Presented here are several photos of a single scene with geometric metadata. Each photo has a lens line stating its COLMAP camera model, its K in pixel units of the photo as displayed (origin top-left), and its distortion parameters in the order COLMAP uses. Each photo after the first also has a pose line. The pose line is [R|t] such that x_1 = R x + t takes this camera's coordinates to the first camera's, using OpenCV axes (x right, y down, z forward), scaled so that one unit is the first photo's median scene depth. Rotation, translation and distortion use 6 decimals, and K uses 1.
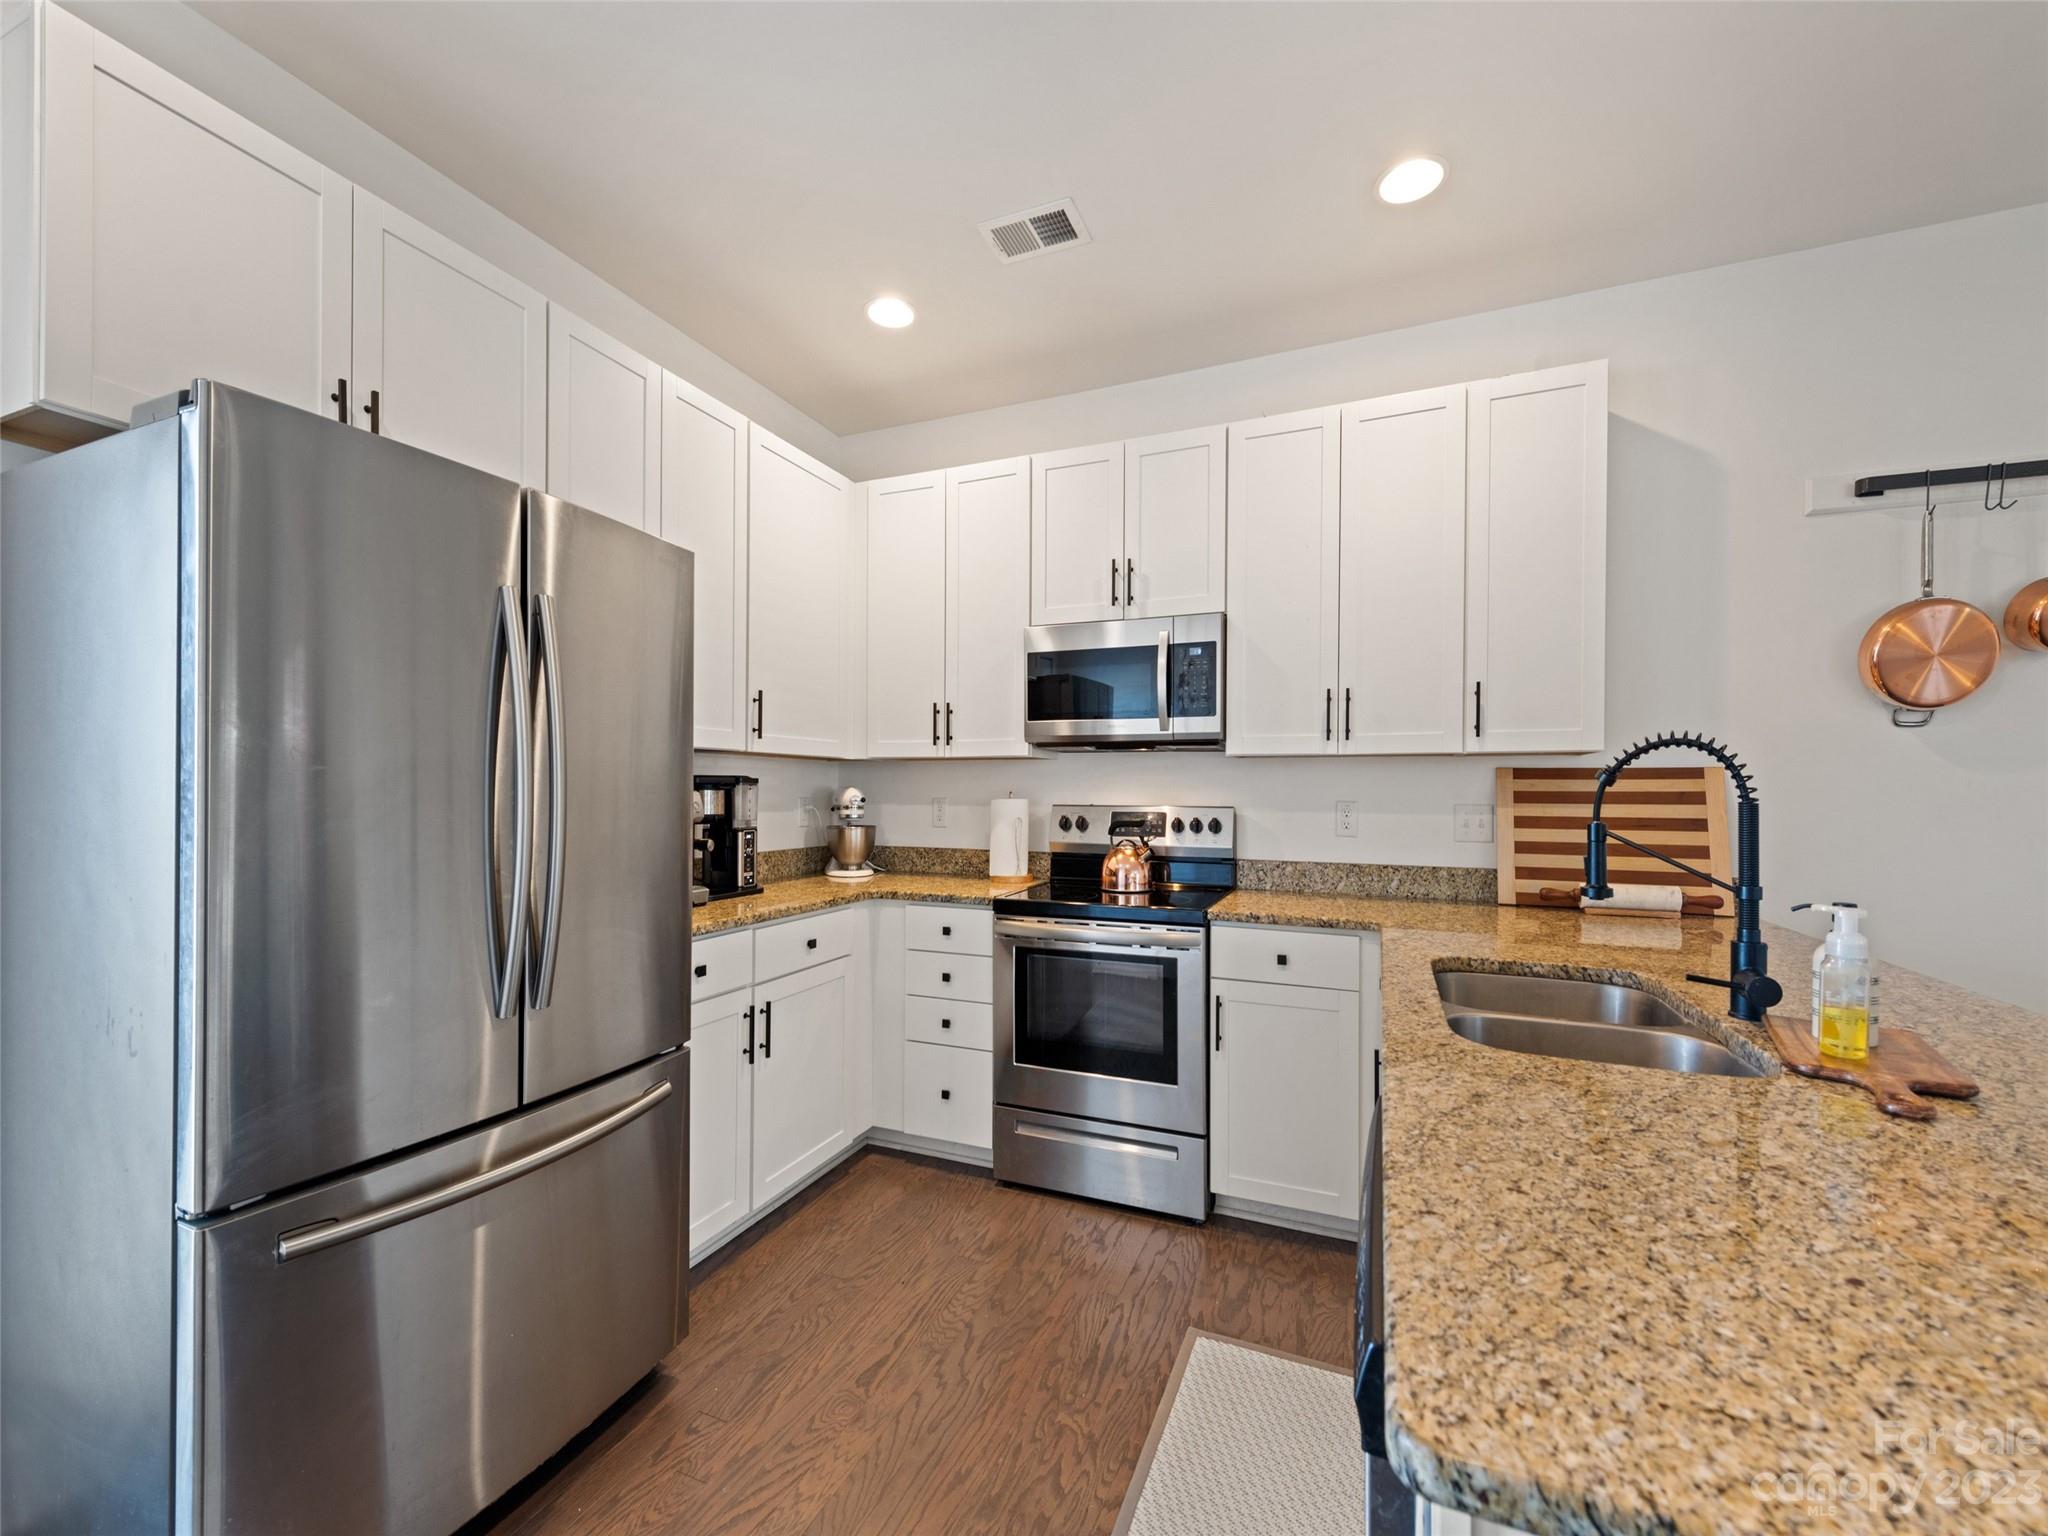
lens RADIAL K [[841.8, 0, 1022.1], [0, 841.8, 774.8], [0, 0, 1]] dist [0.012290, -0.002734]
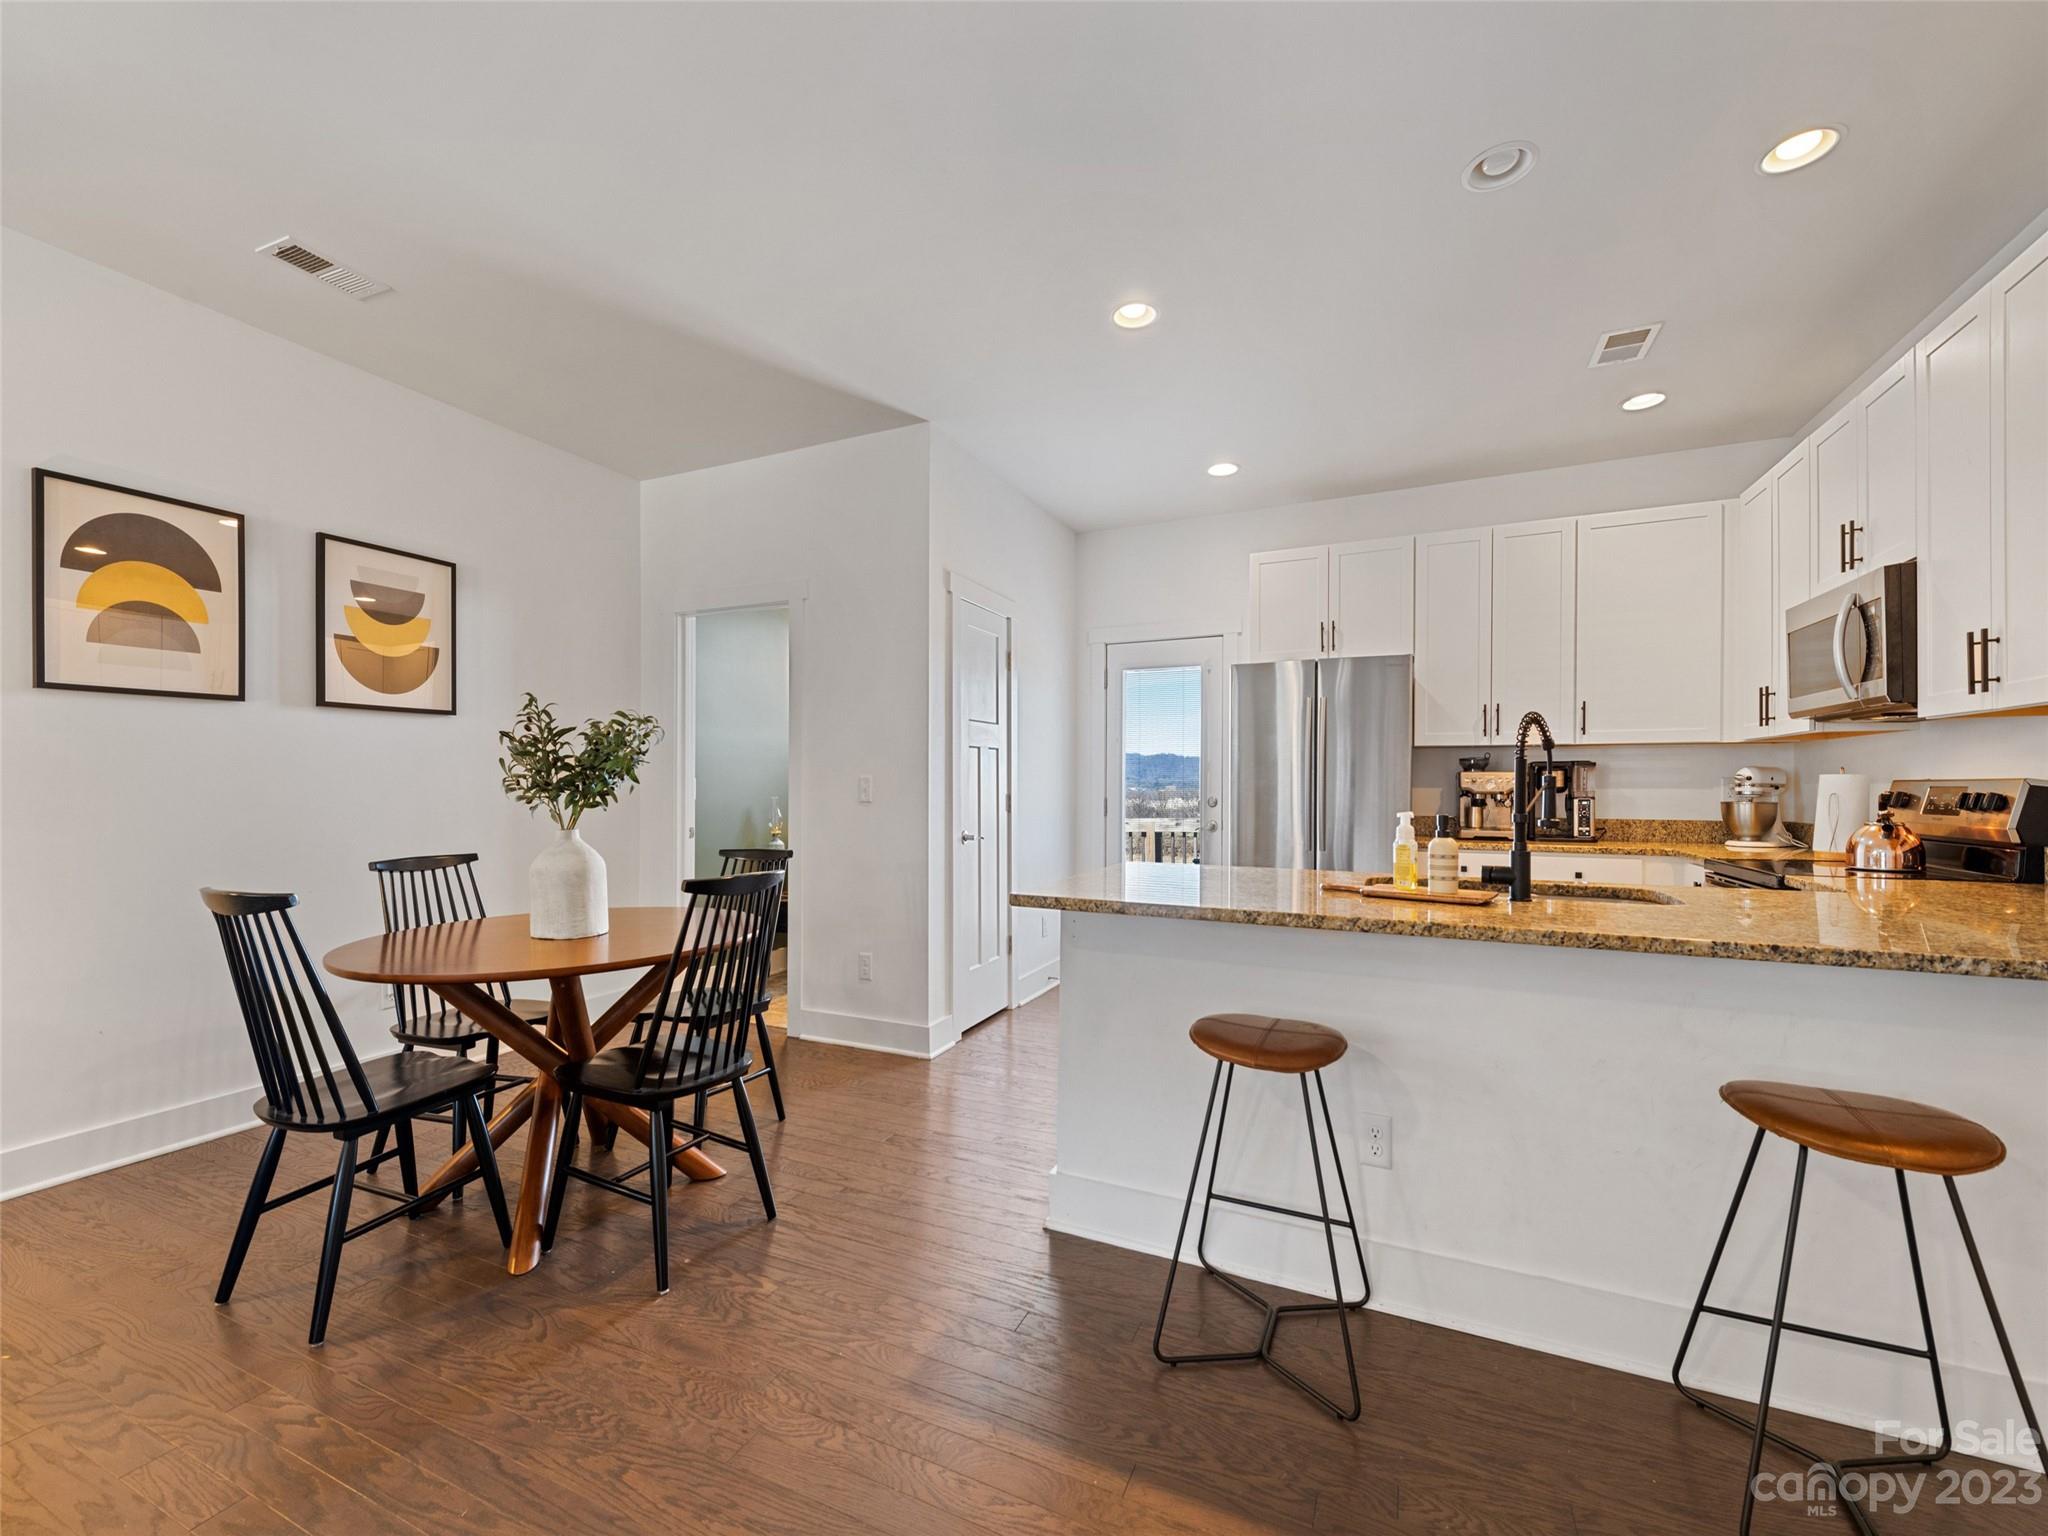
lens RADIAL K [[841.8, 0, 1024.8], [0, 841.8, 784.3], [0, 0, 1]] dist [0.012290, -0.002734]
pose [[-0.022316, -0.007161, -0.999725, 1.144344], [0.013381, 0.999883, -0.007461, 0.039748], [0.999661, -0.013544, -0.022218, 0.077277]]
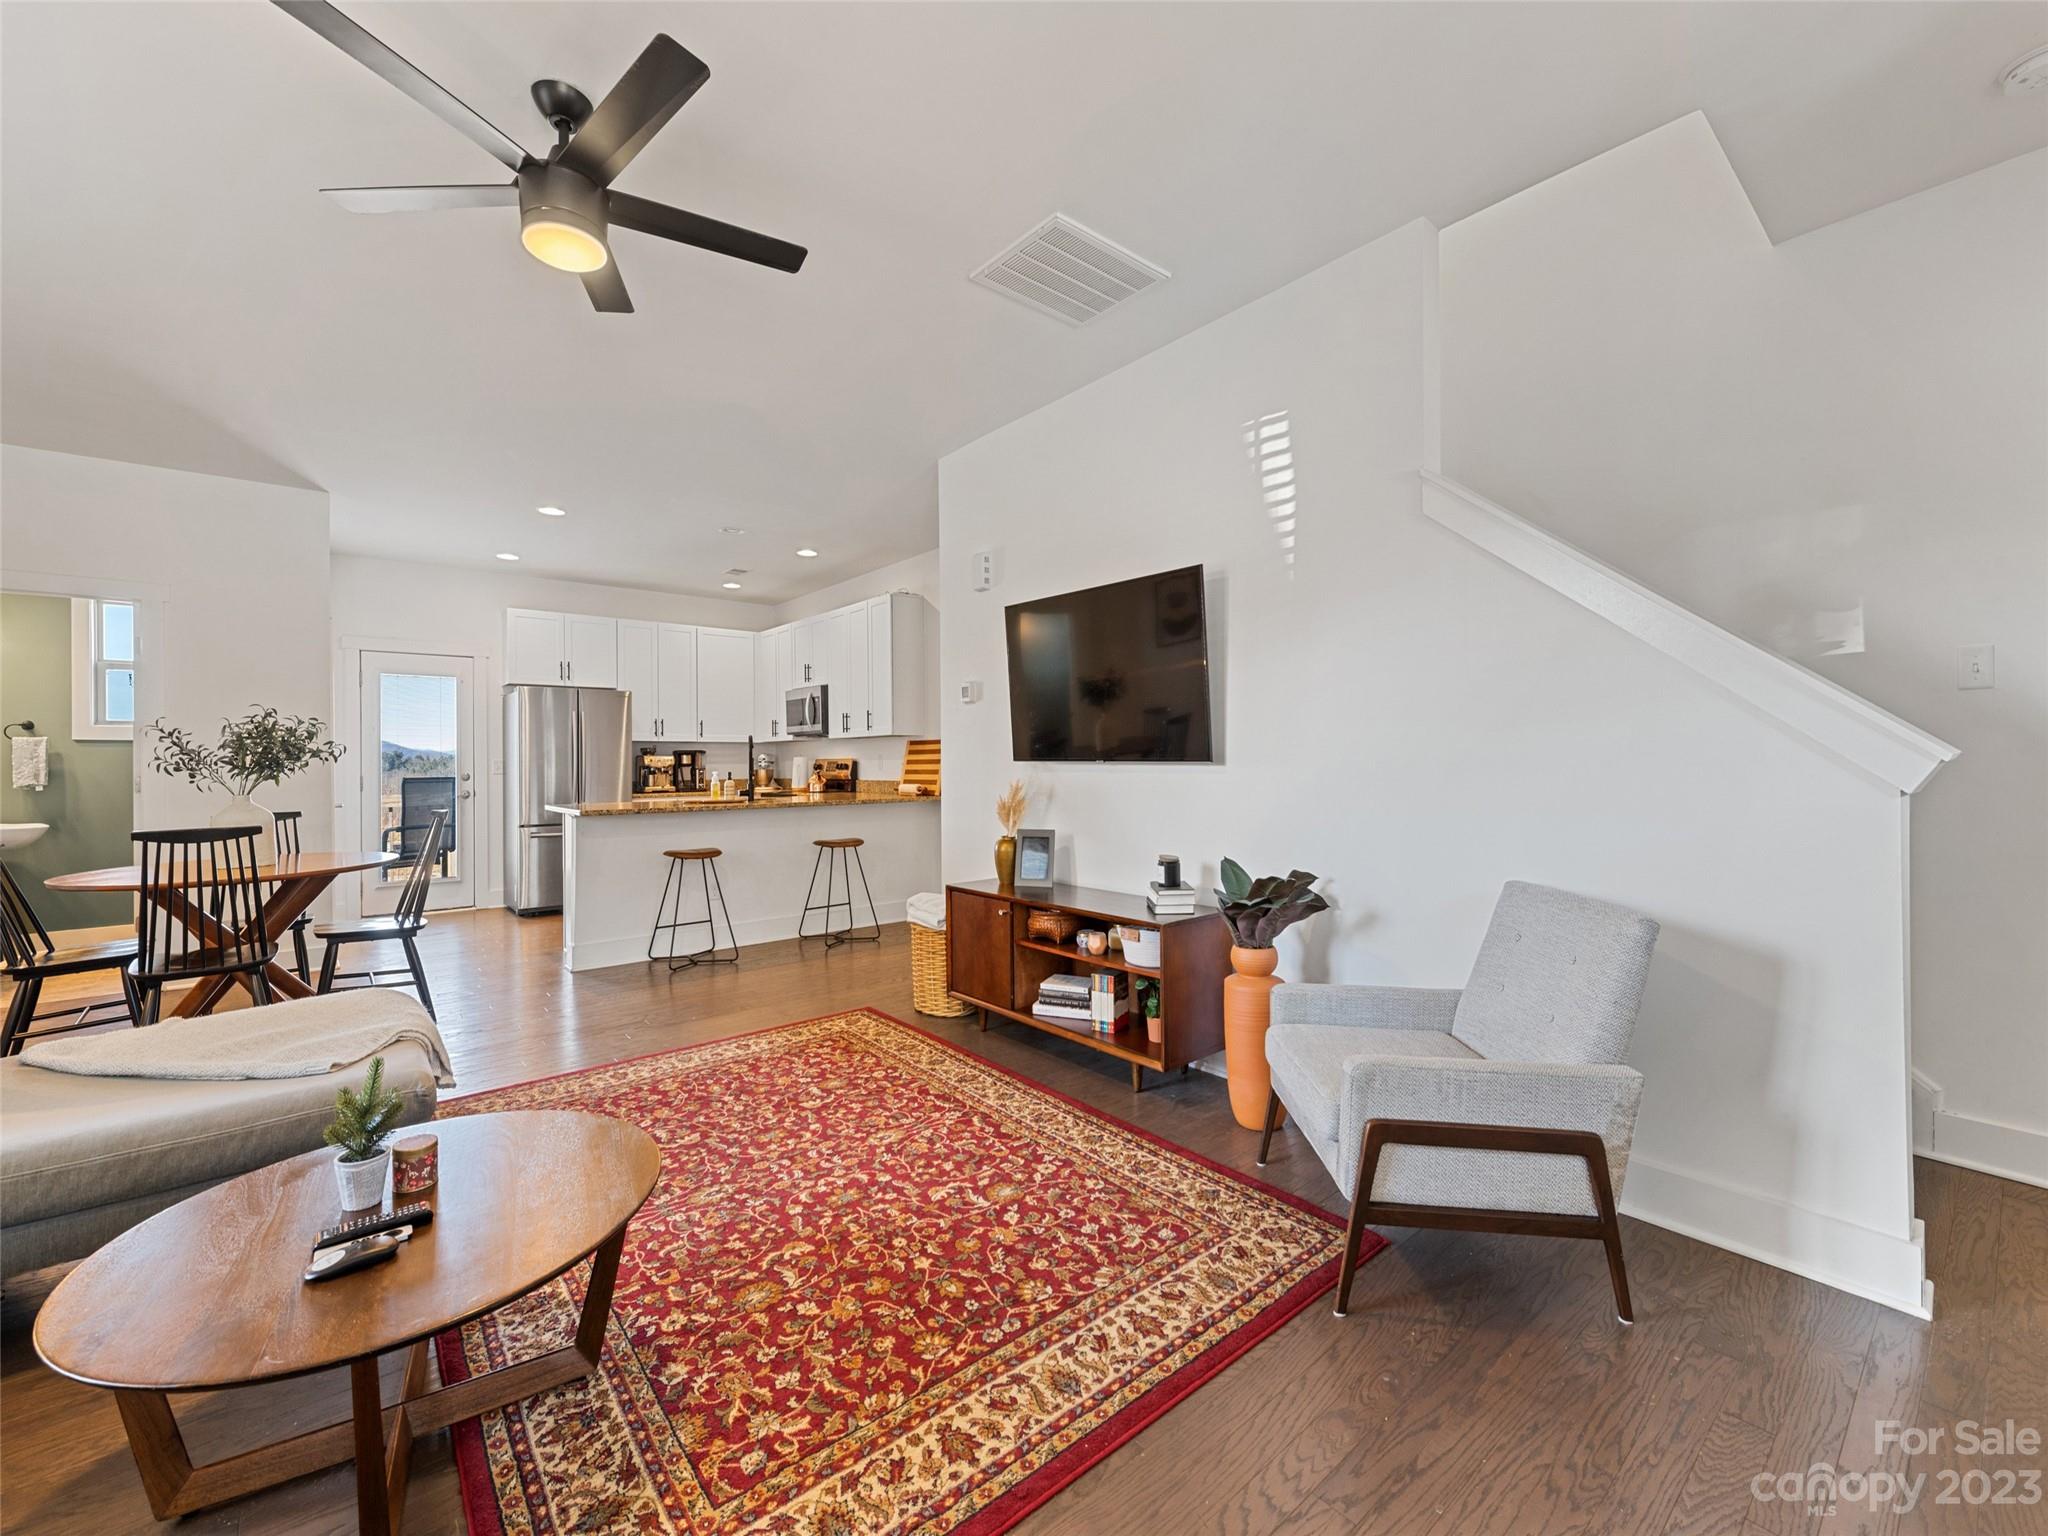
lens RADIAL K [[856.7, 0, 1029.3], [0, 856.7, 761.5], [0, 0, 1]] dist [-0.000692, -0.000105]
pose [[0.891749, -0.014468, -0.452300, 1.975687], [0.020808, 0.999743, 0.009045, 0.036684], [0.452052, -0.017478, 0.891820, -1.079488]]
